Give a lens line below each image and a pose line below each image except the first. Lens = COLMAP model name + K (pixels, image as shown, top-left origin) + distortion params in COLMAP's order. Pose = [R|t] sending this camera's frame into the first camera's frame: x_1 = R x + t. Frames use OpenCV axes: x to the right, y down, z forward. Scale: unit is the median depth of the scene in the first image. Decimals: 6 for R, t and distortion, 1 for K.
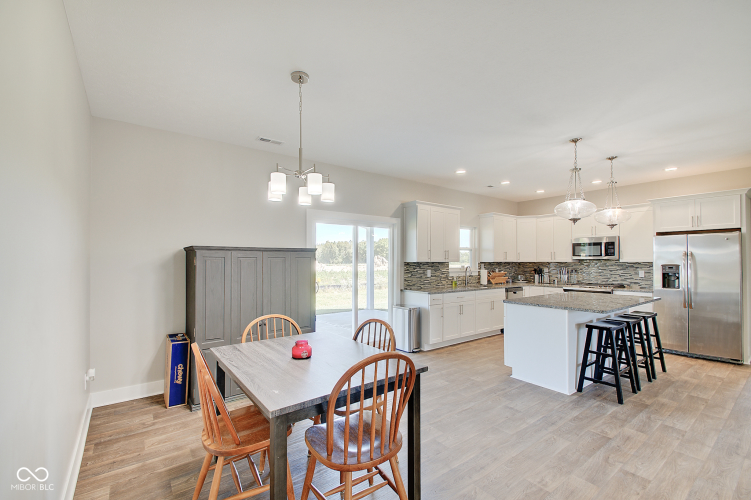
lens RADIAL K [[325.3, 0, 375.1], [0, 325.3, 259.7], [0, 0, 1]] dist [0.021457, -0.013257]
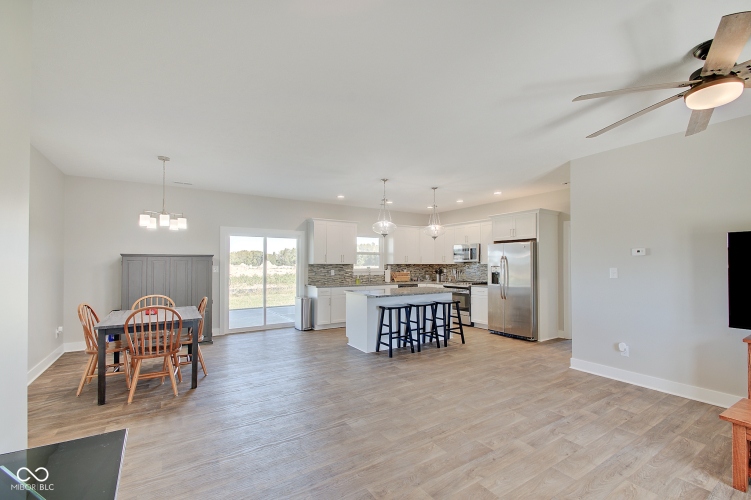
lens RADIAL K [[325.3, 0, 375.1], [0, 325.3, 259.7], [0, 0, 1]] dist [0.021457, -0.013257]
pose [[0.997301, -0.000264, -0.073425, 0.502350], [-0.000238, 0.999977, -0.006837, -0.001318], [0.073425, 0.006836, 0.997277, -0.326412]]
